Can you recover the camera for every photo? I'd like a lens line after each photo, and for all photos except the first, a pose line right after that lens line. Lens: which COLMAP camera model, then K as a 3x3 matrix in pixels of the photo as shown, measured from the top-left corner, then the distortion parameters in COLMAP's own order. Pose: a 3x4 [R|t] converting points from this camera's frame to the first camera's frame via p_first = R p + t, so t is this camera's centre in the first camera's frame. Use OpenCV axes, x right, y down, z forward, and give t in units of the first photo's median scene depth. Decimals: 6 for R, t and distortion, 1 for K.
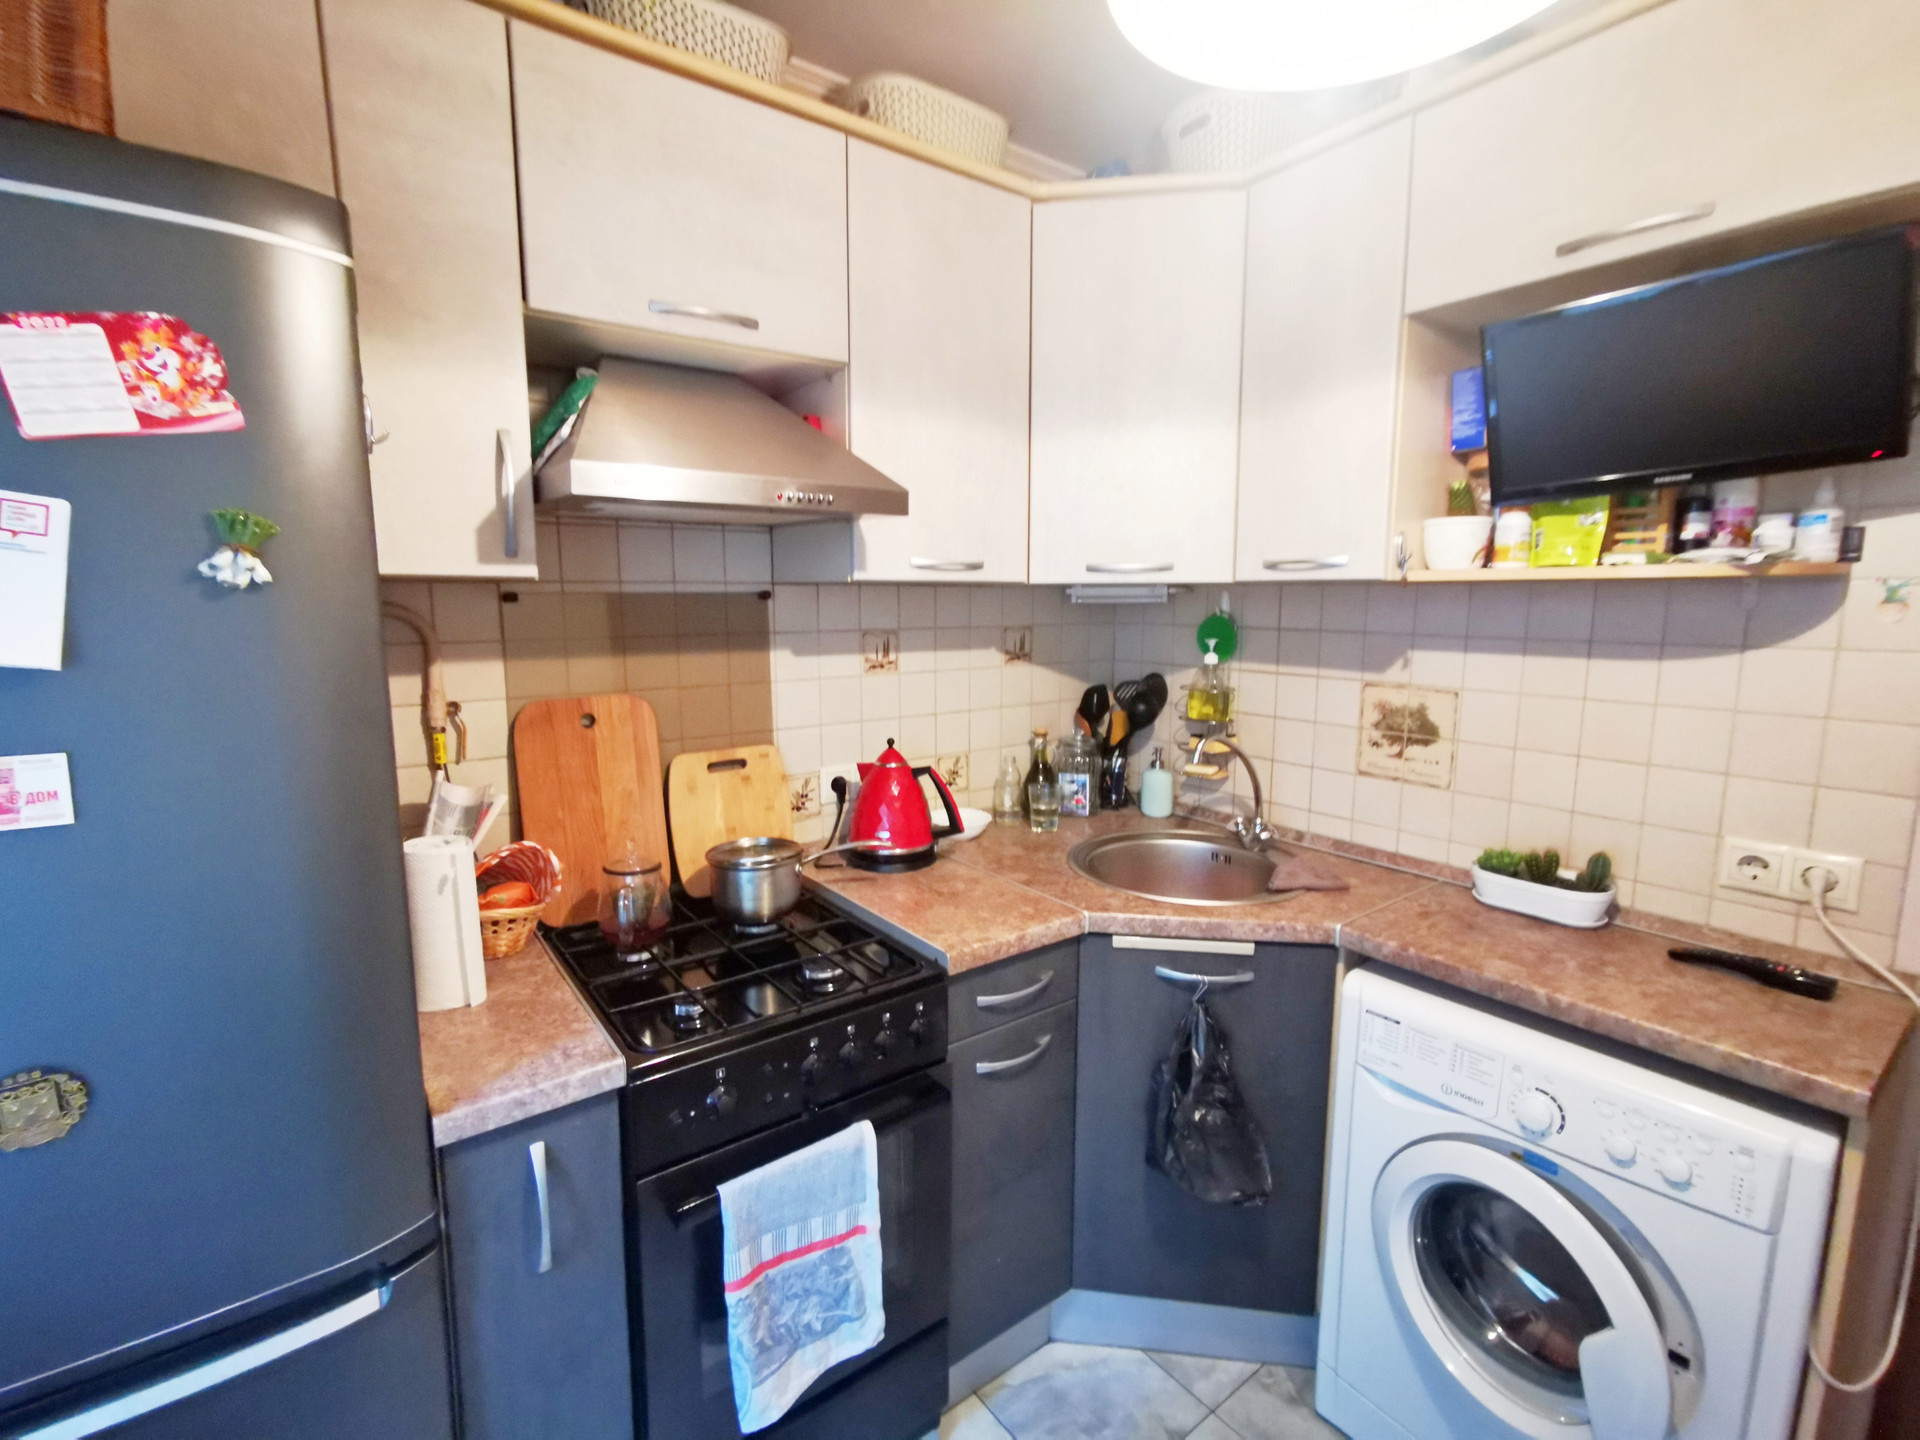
lens RADIAL K [[875.8, 0, 952.9], [0, 875.8, 716.4], [0, 0, 1]] dist [-0.015792, 0.012455]
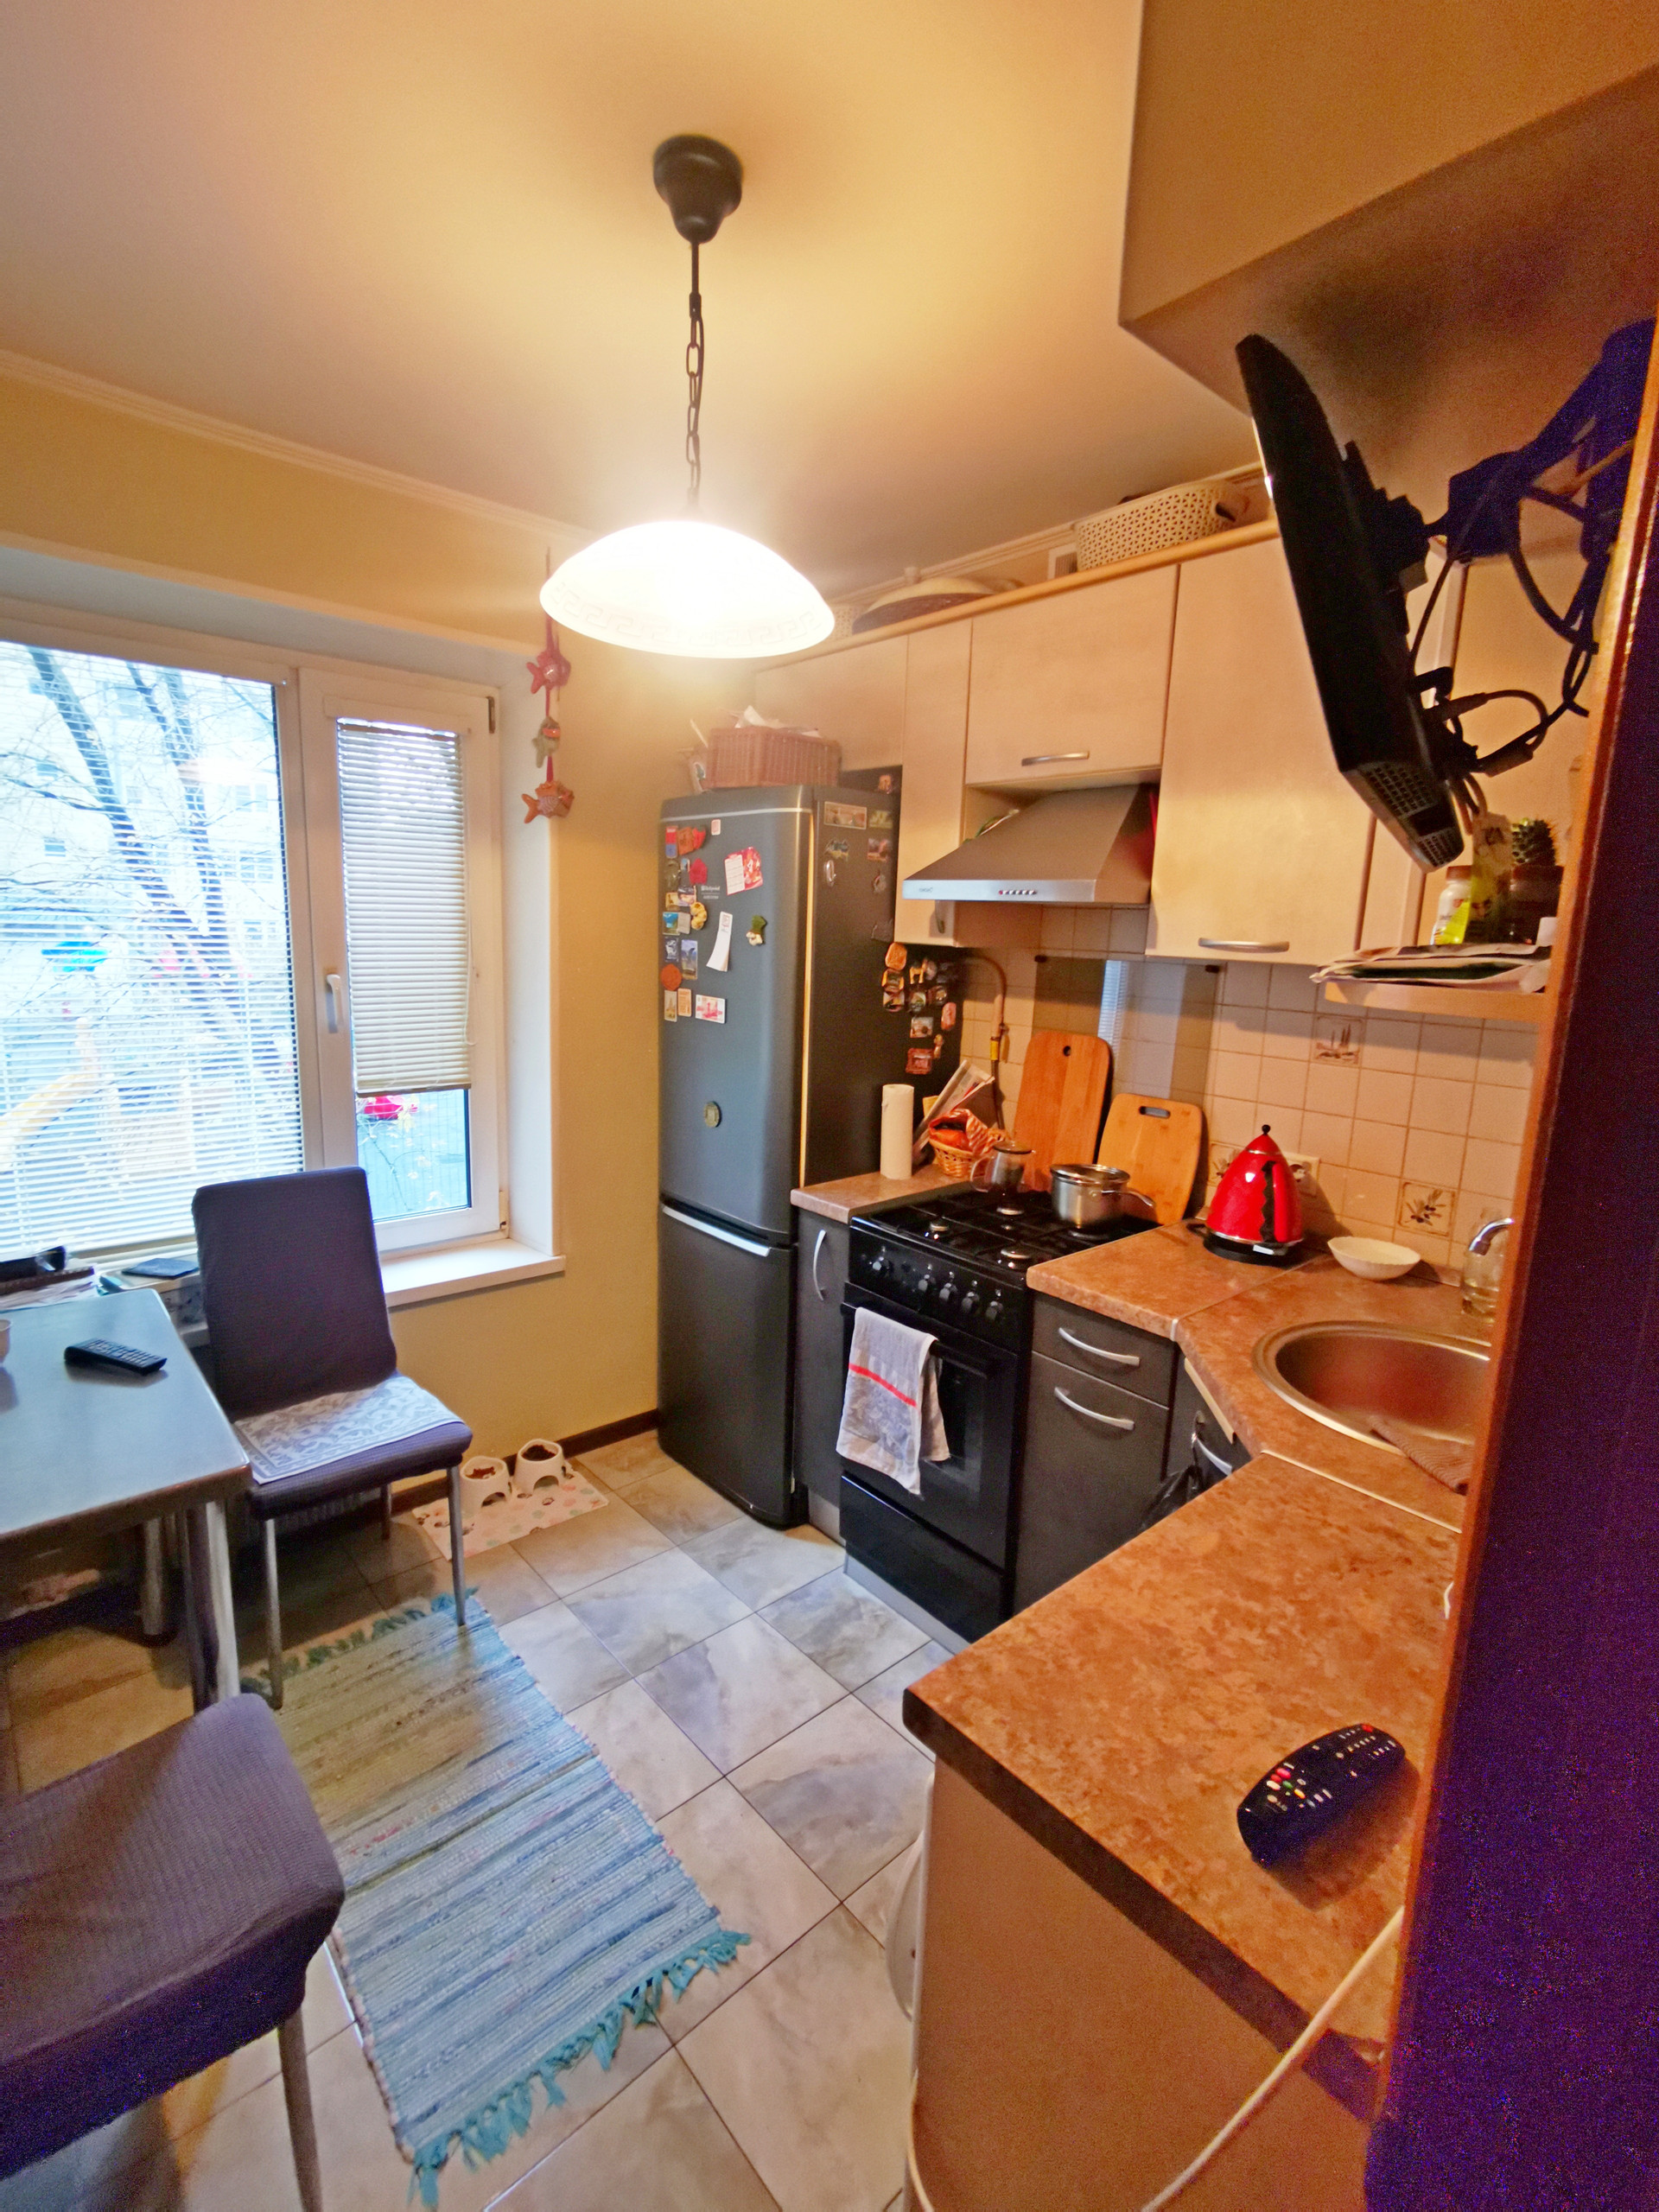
lens RADIAL K [[1009.0, 0, 830.0], [0, 1009.0, 1101.0], [0, 0, 1]] dist [-0.015792, 0.012455]
pose [[0.074988, 0.177075, -0.981336, 1.092547], [-0.173793, 0.971367, 0.161996, -0.107925], [0.981923, 0.158401, 0.103615, 0.470194]]
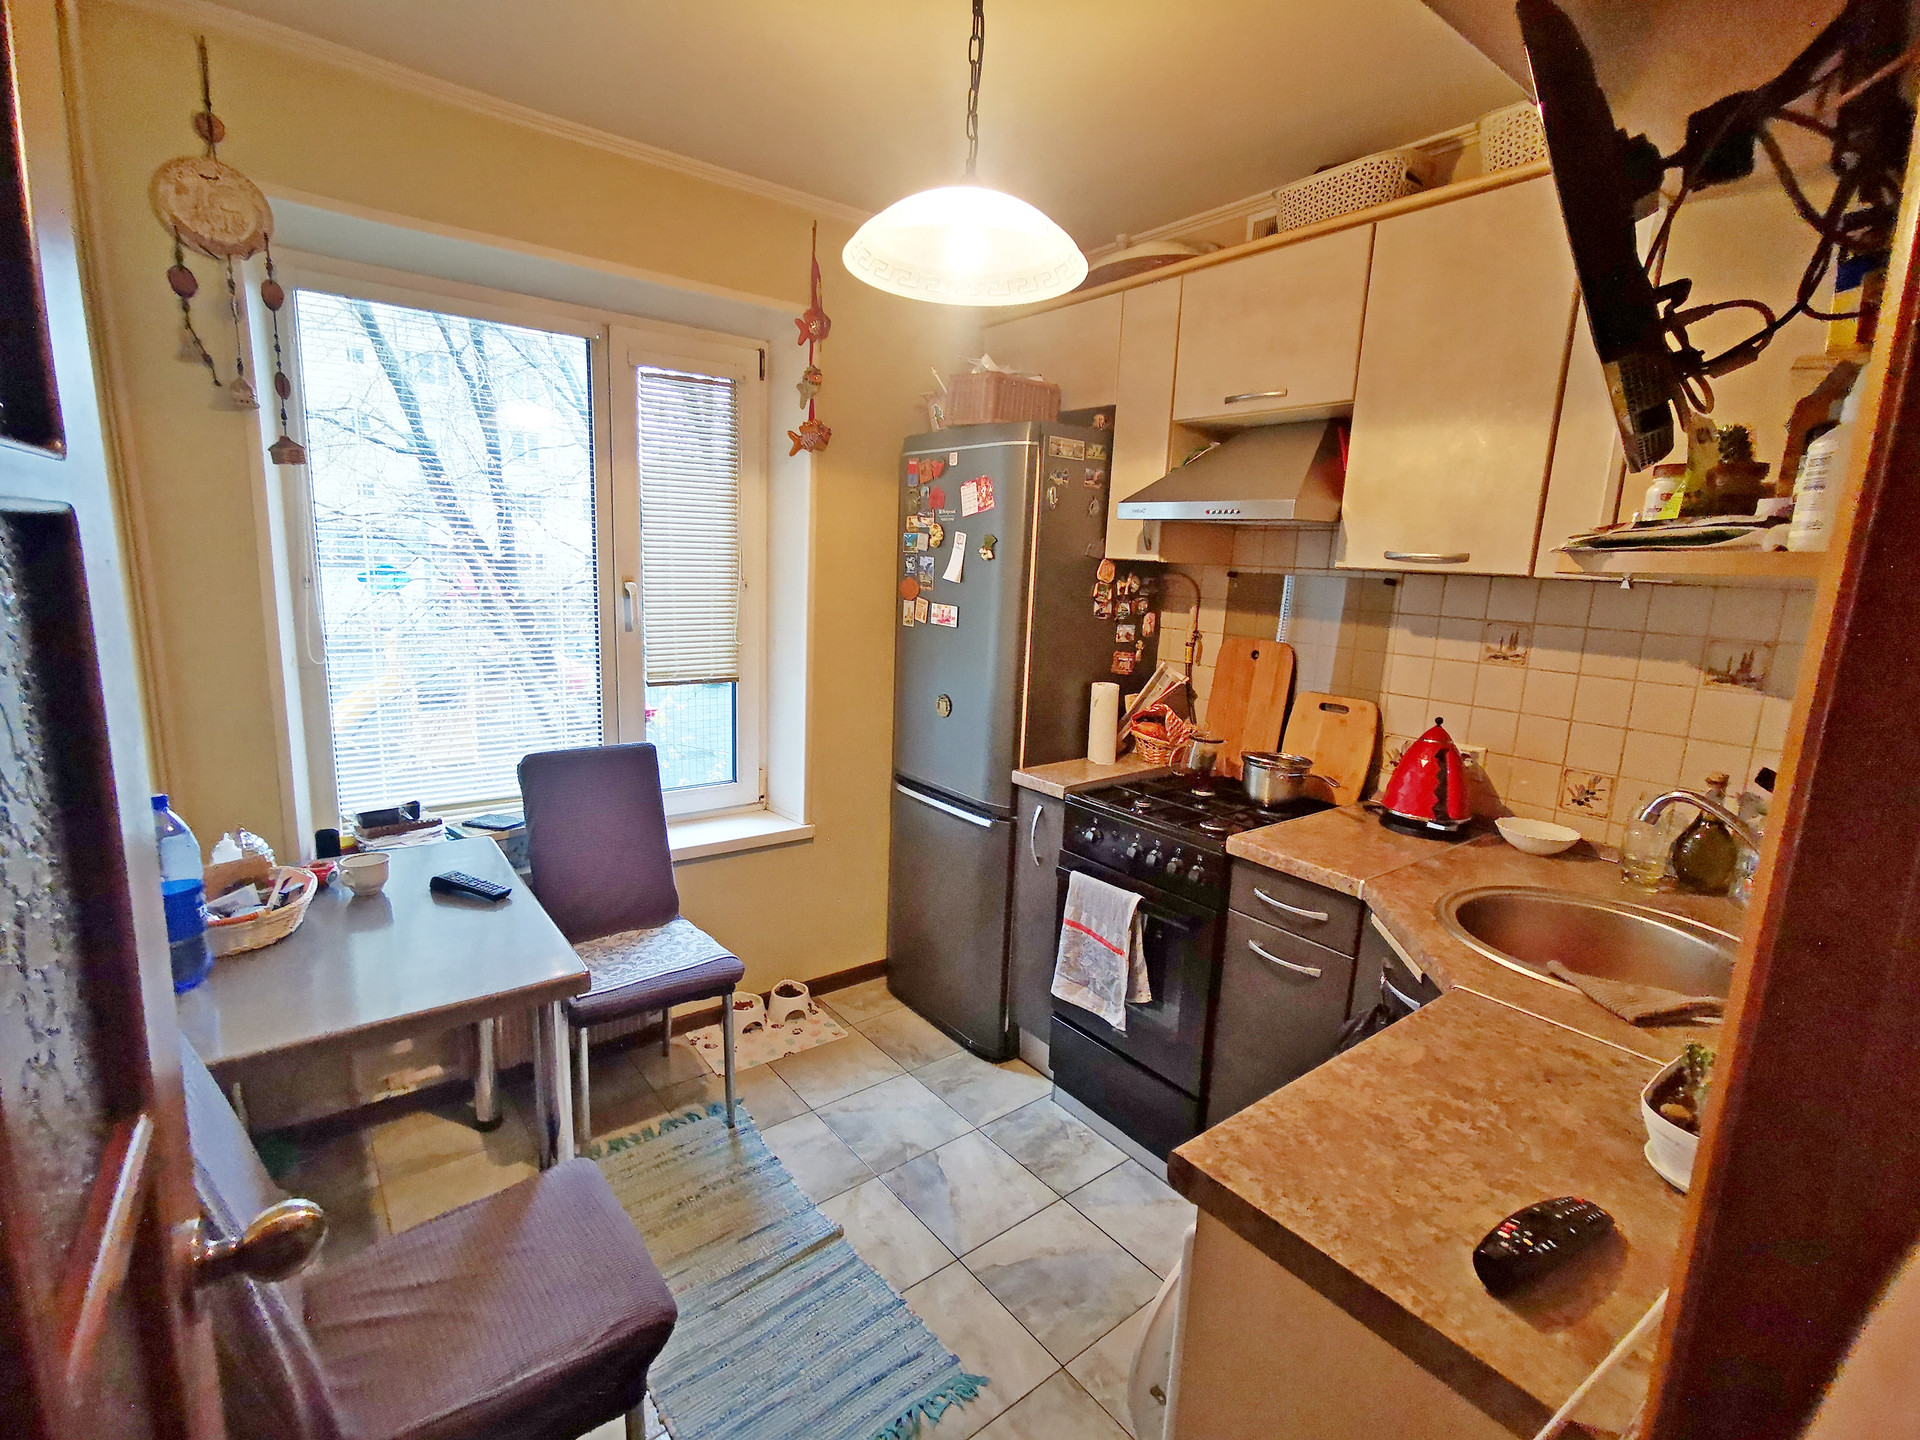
lens RADIAL K [[879.7, 0, 954.8], [0, 879.7, 719.2], [0, 0, 1]] dist [-0.018608, 0.013142]
pose [[0.011588, 0.183716, -0.982911, 1.120036], [-0.180683, 0.967181, 0.178646, -0.066098], [0.983473, 0.175525, 0.044402, 0.408313]]
